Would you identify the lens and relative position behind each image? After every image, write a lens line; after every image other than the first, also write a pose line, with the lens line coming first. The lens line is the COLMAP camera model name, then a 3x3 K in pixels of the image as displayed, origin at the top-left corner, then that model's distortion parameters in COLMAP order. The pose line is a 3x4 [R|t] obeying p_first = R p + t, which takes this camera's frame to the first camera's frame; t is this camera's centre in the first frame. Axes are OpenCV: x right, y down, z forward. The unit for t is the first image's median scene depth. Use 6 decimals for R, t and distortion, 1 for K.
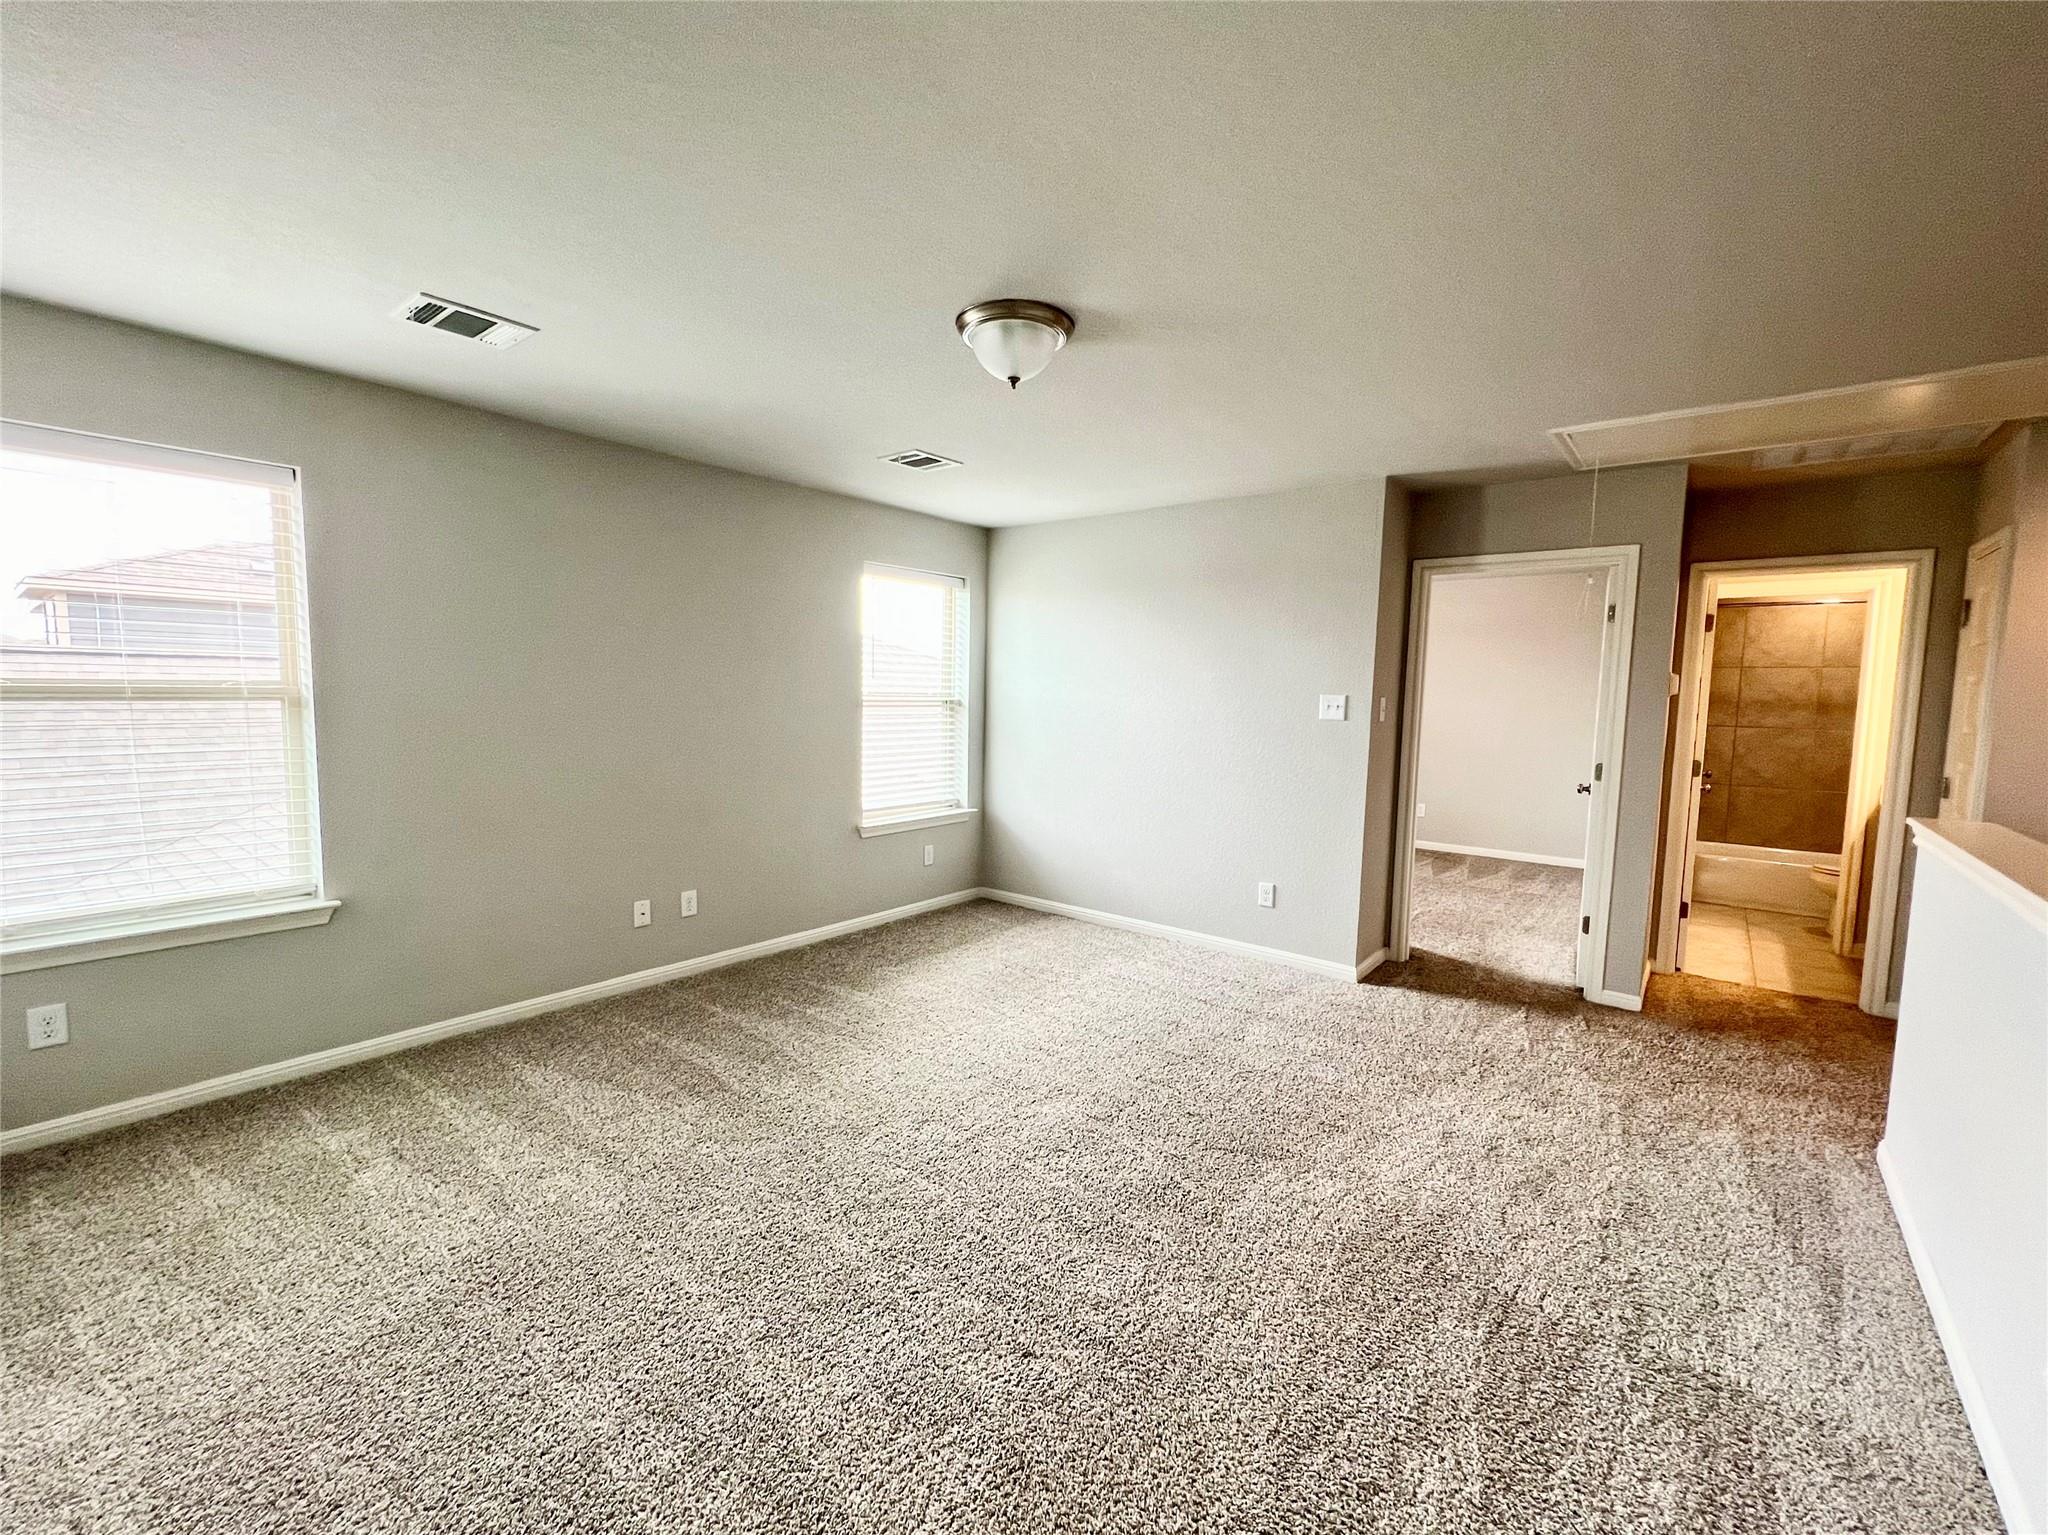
lens RADIAL K [[859.9, 0, 1020.2], [0, 859.9, 763.8], [0, 0, 1]] dist [-0.002218, -0.000047]
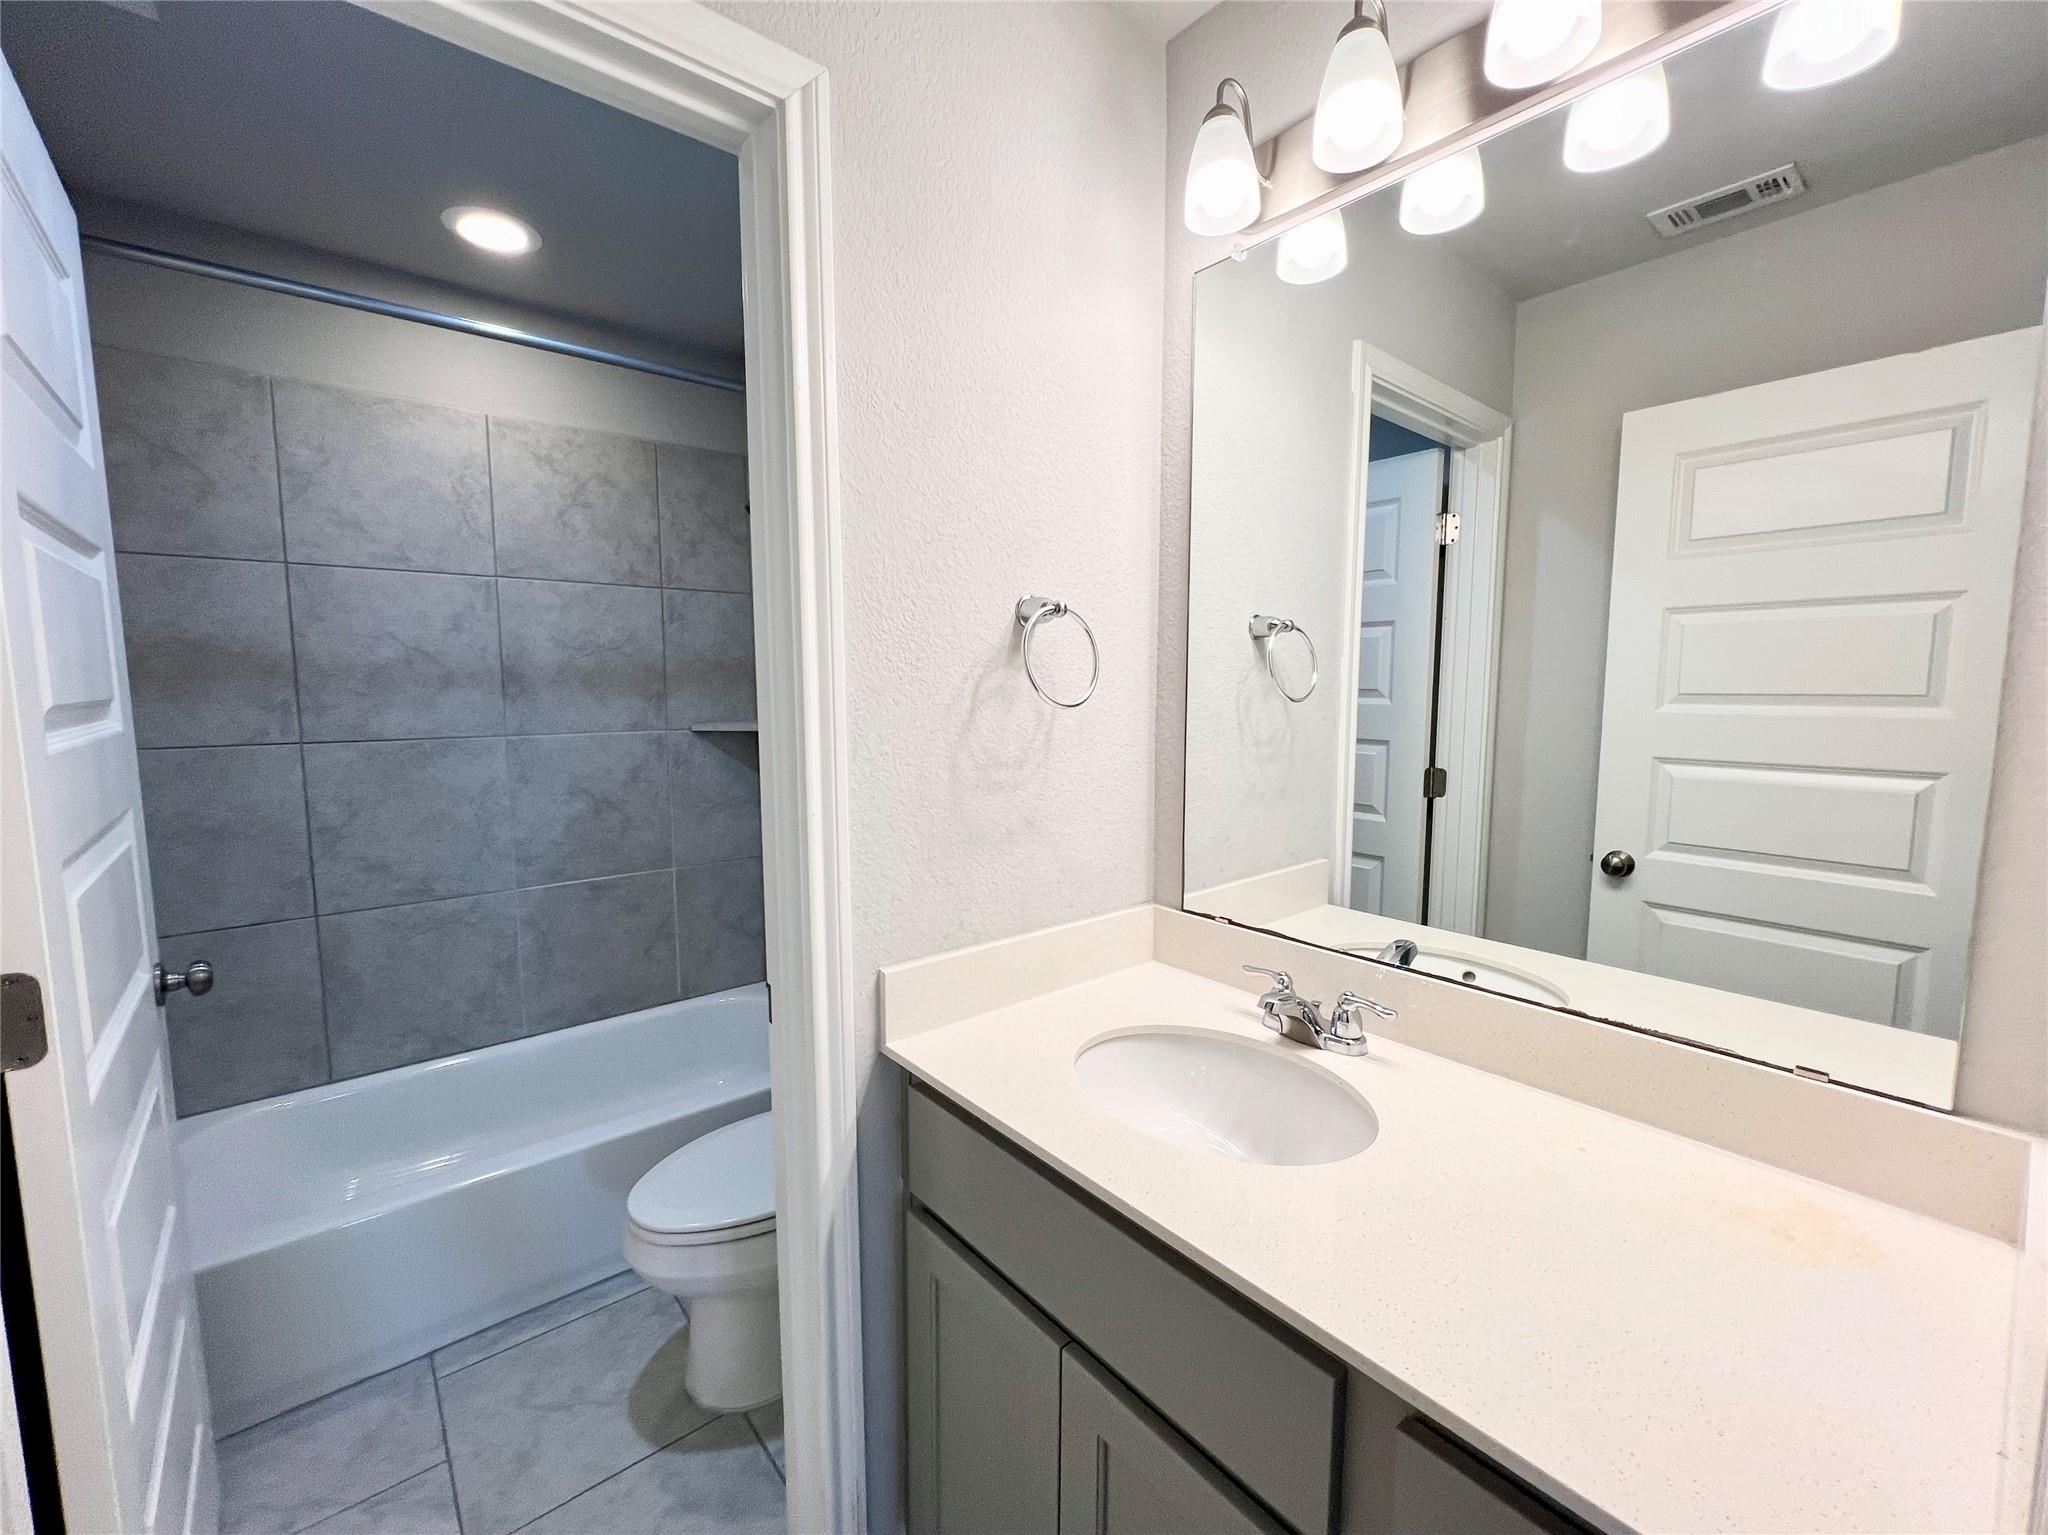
lens RADIAL K [[850.5, 0, 1024.9], [0, 850.5, 774.7], [0, 0, 1]] dist [-0.001016, -0.000036]
pose [[0.184554, -0.118187, 0.975690, 0.570658], [0.094218, 0.990299, 0.102135, -0.038890], [-0.978296, 0.073079, 0.193899, 0.672505]]
